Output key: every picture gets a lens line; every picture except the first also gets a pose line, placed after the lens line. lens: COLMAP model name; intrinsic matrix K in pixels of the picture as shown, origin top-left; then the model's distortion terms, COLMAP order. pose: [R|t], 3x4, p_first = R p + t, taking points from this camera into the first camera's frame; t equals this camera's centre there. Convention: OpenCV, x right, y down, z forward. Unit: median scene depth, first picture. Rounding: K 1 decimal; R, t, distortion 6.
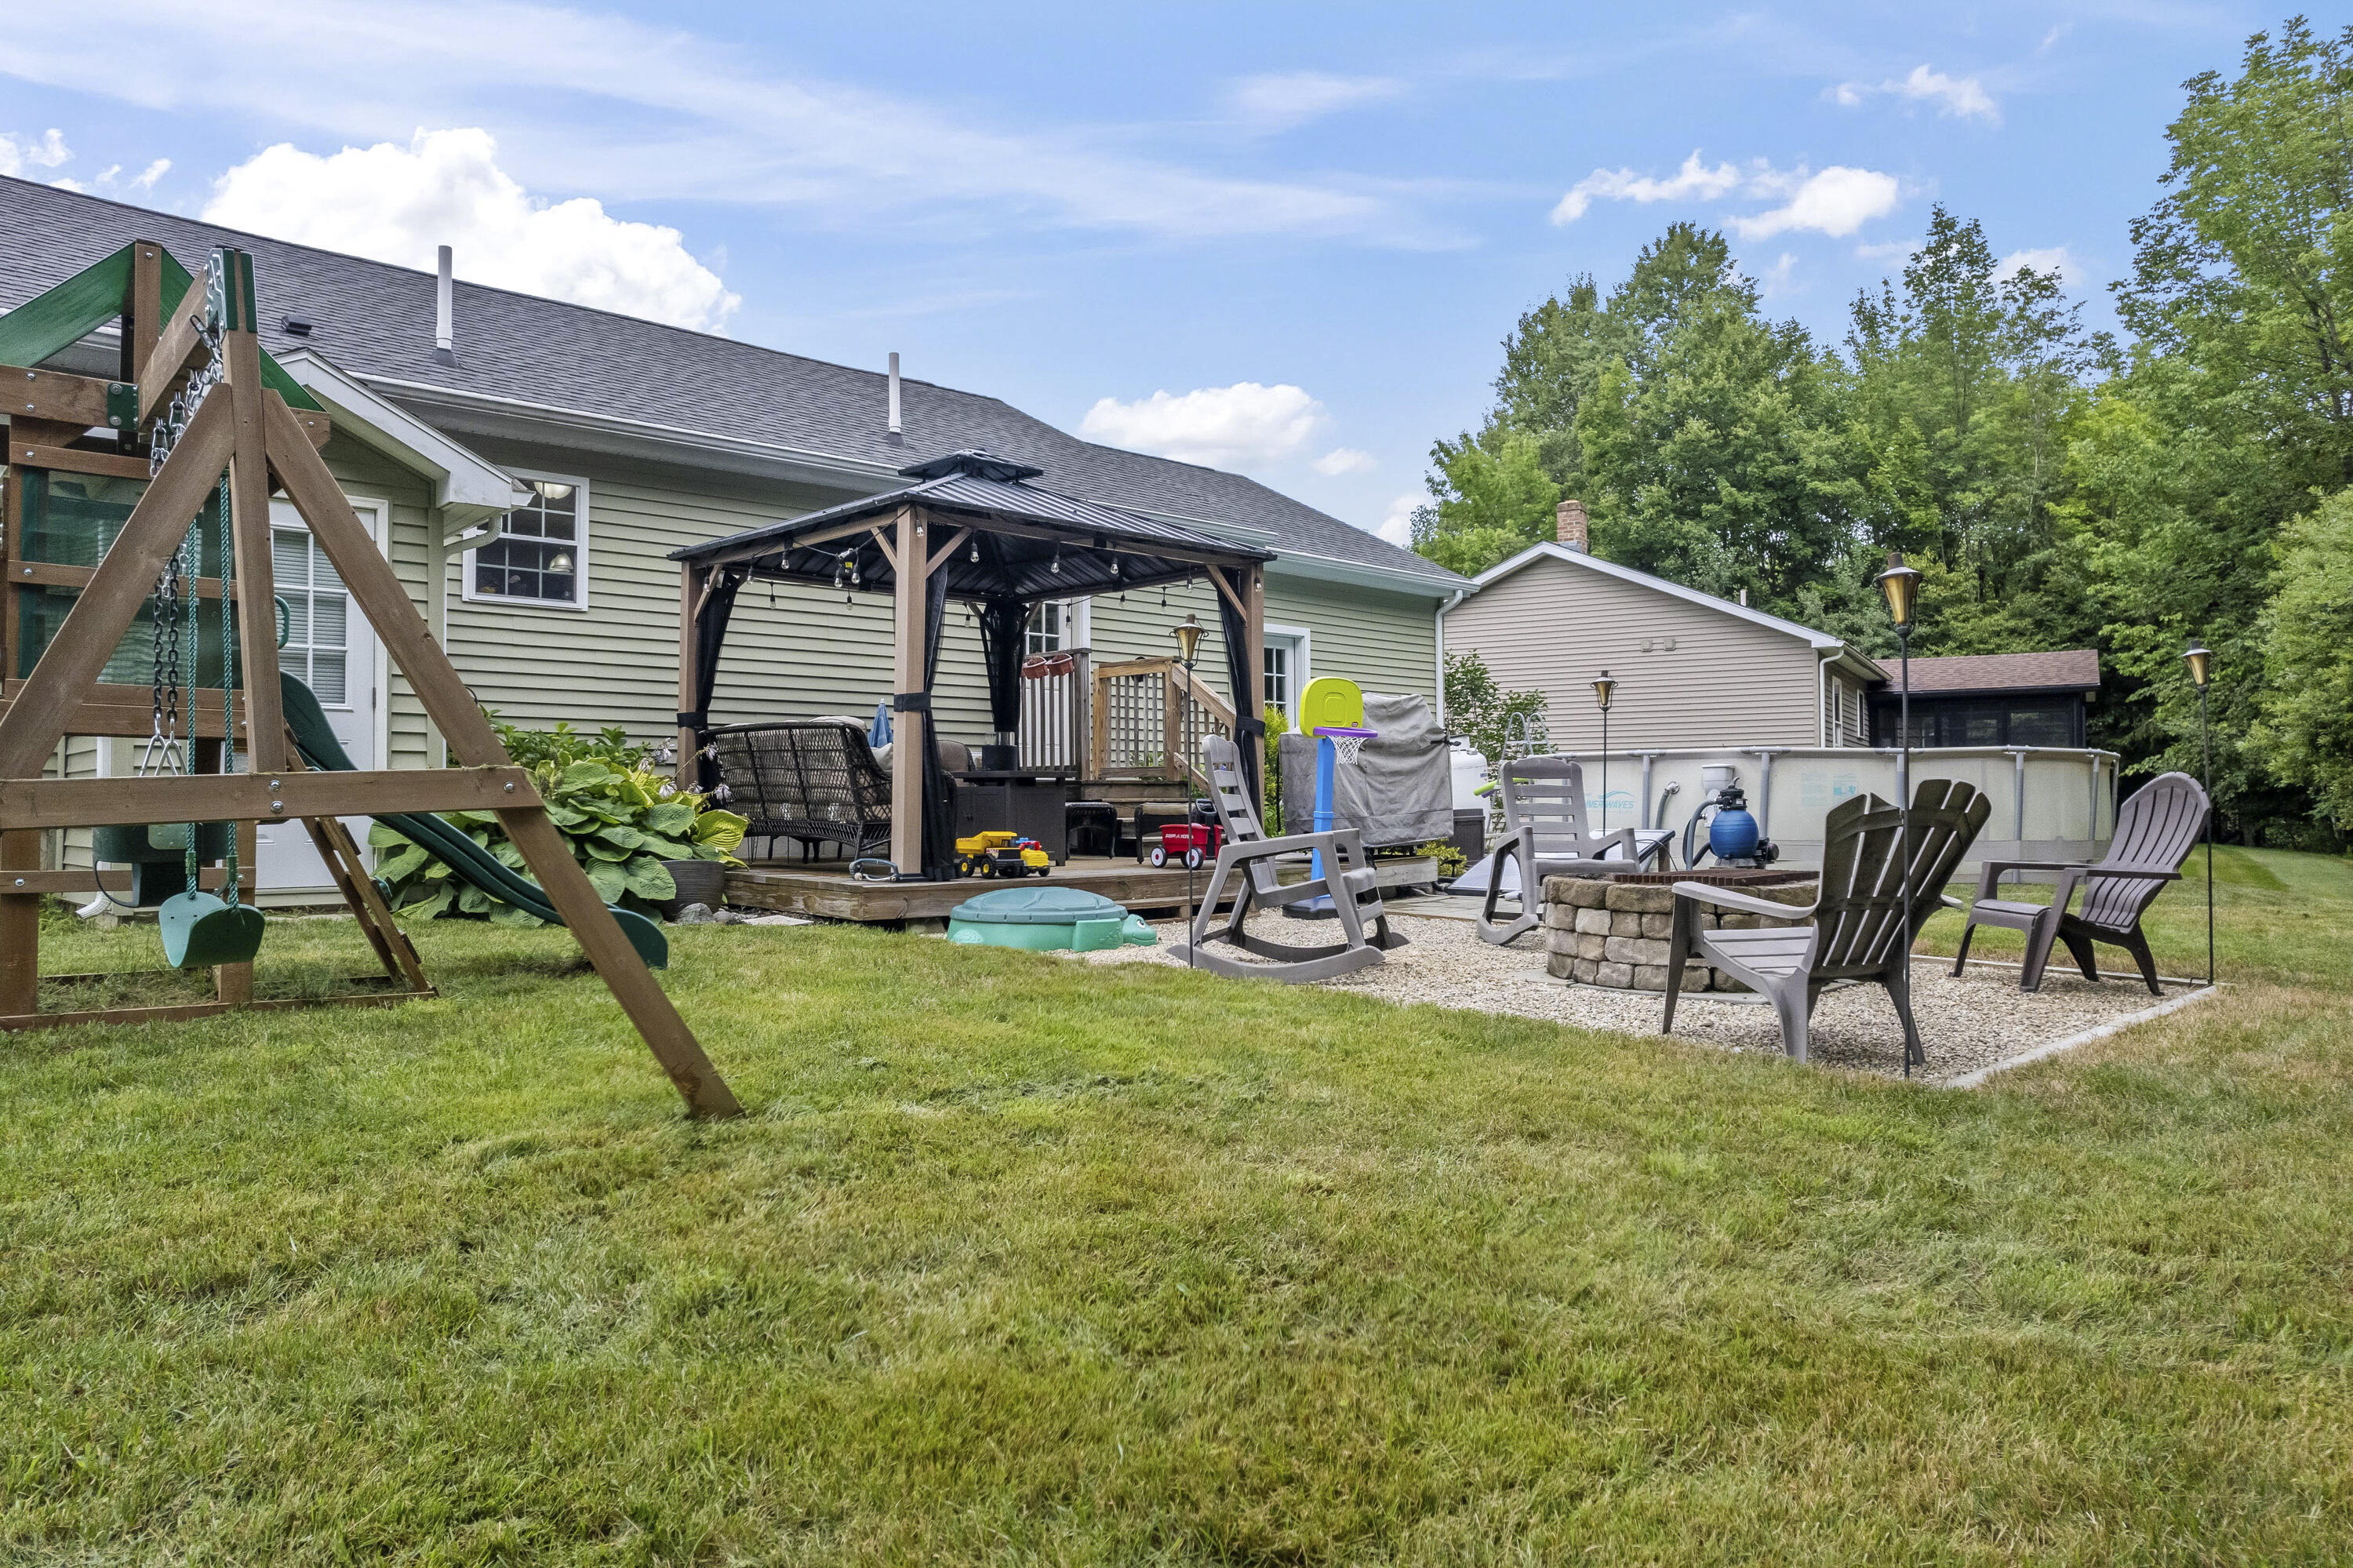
lens RADIAL K [[1510.1, 0, 1176.5], [0, 1510.1, 784.0], [0, 0, 1]] dist [-0.041880, 0.002319]
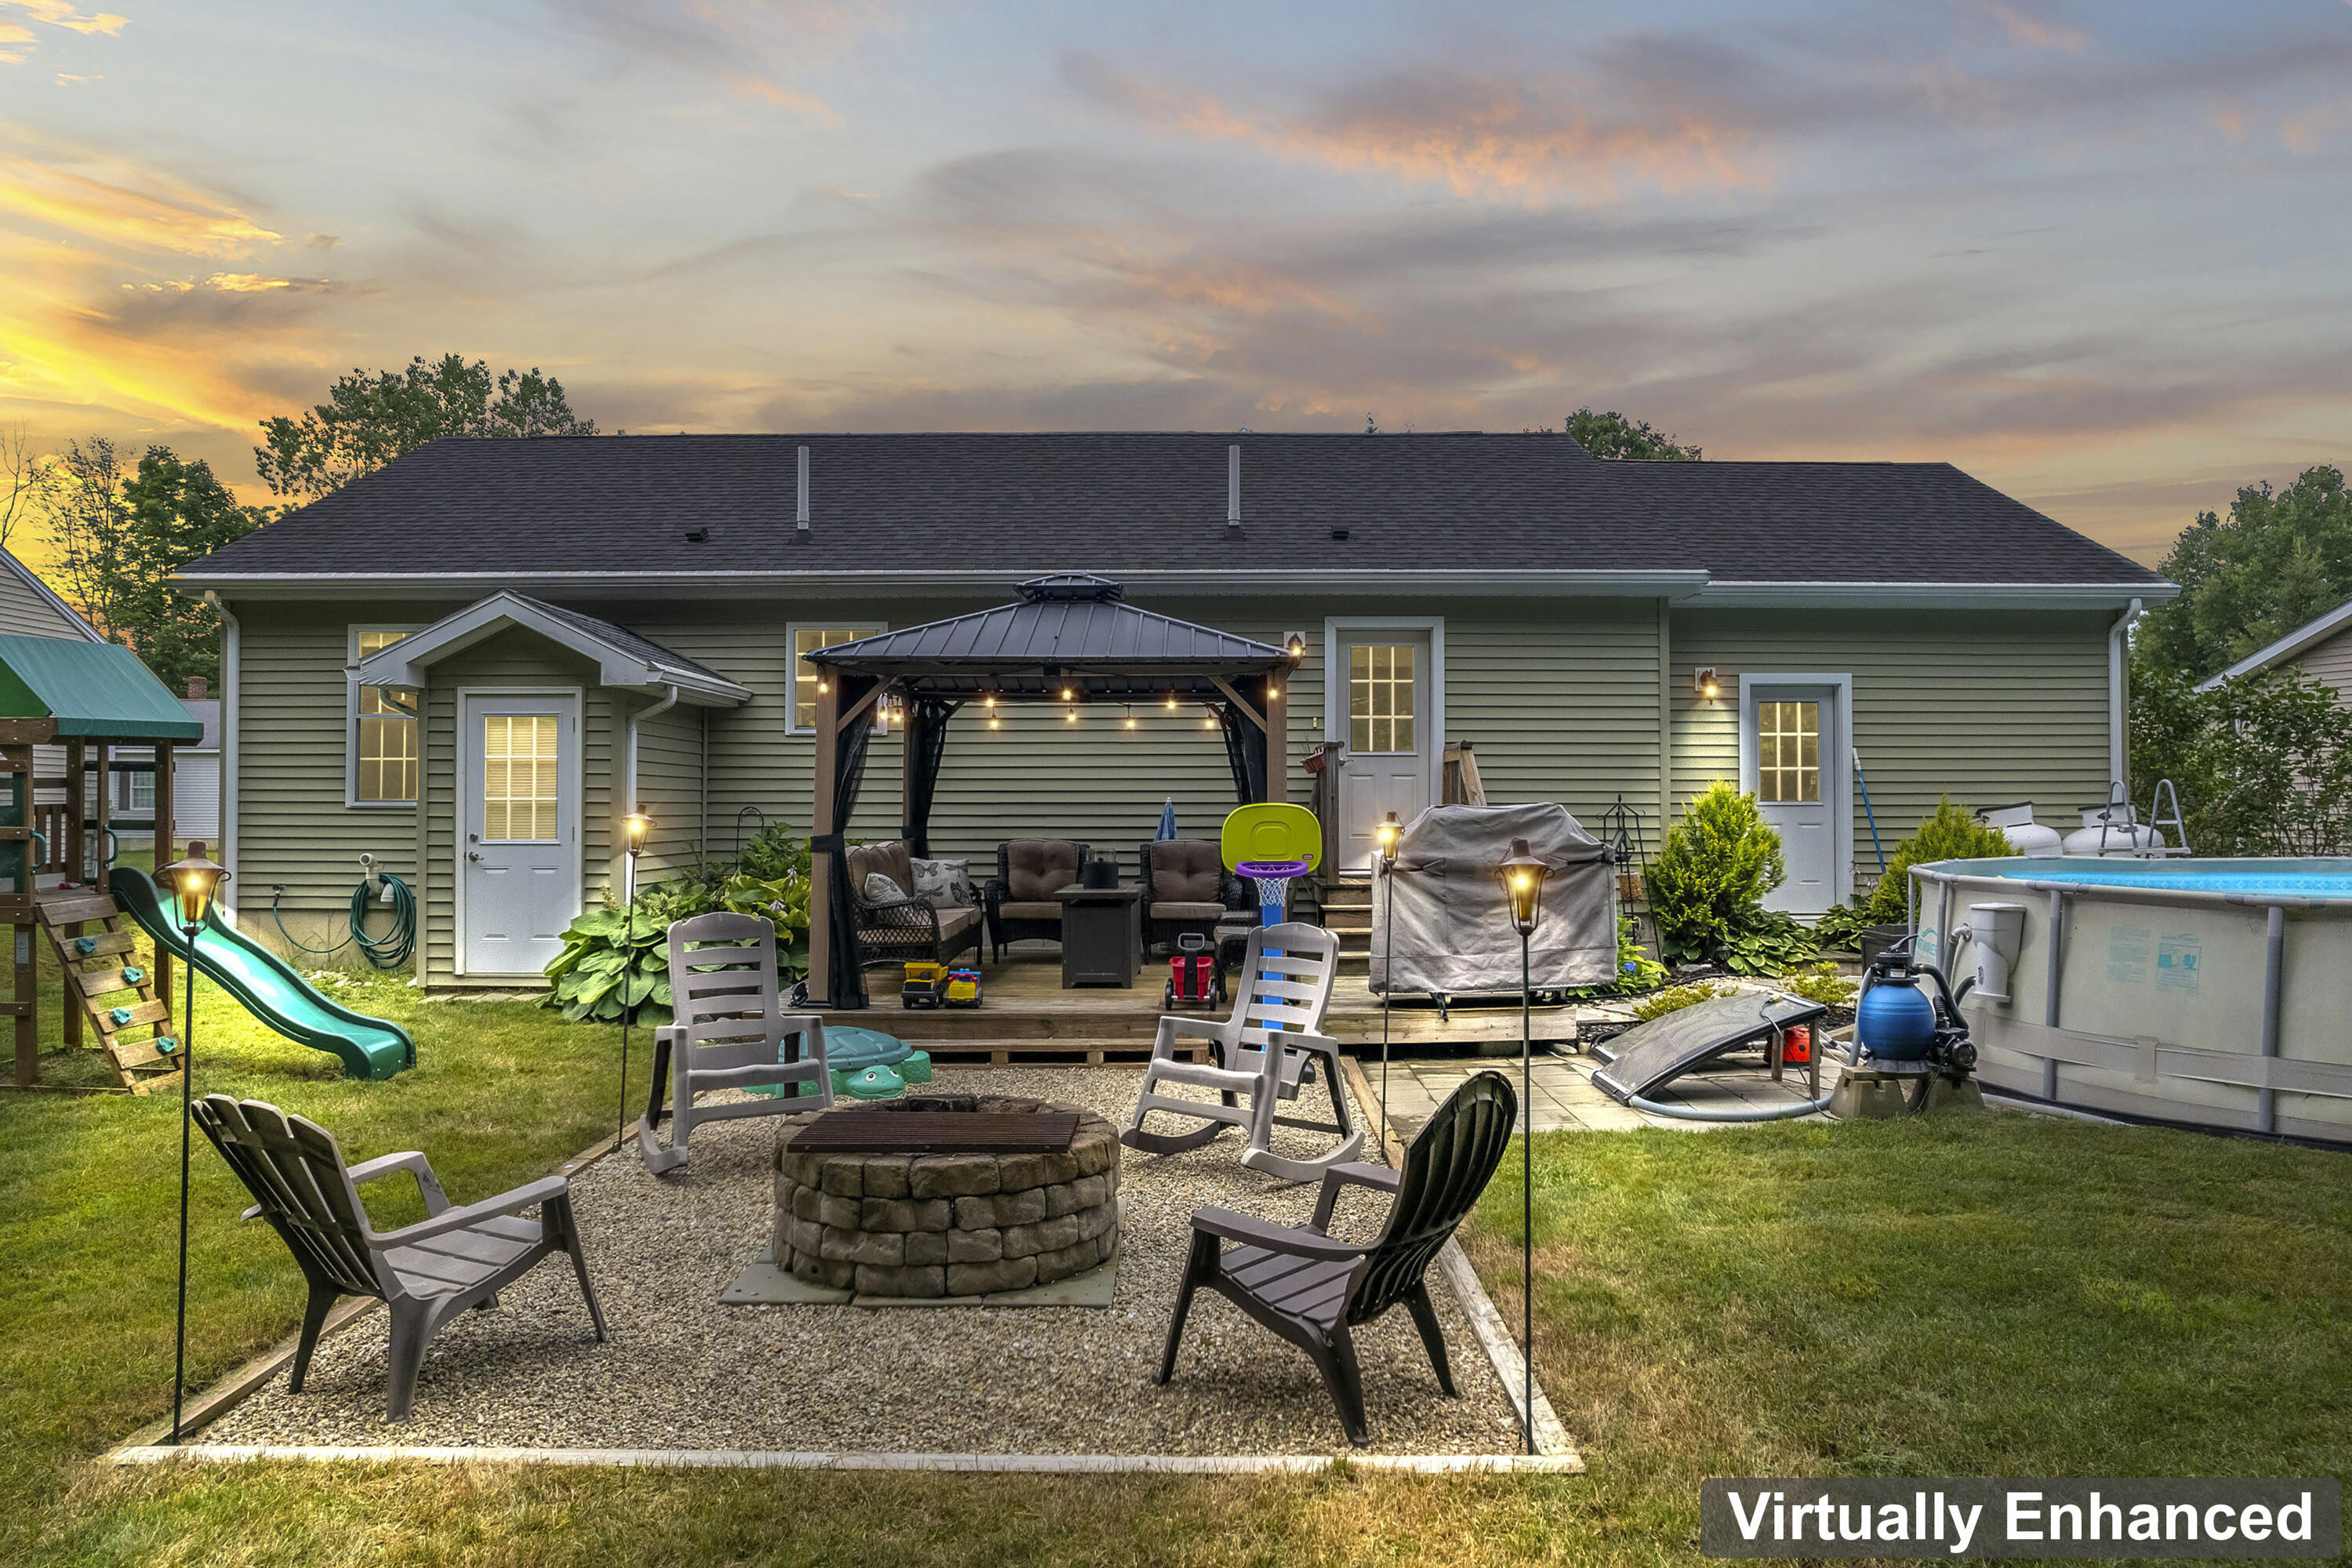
lens RADIAL K [[1509.4, 0, 1176.0], [0, 1509.4, 784.0], [0, 0, 1]] dist [-0.041880, 0.002319]
pose [[0.737569, -0.013055, -0.675146, 0.547018], [0.008109, 0.999912, -0.010477, -0.062560], [0.675223, 0.002253, 0.737610, 0.290437]]
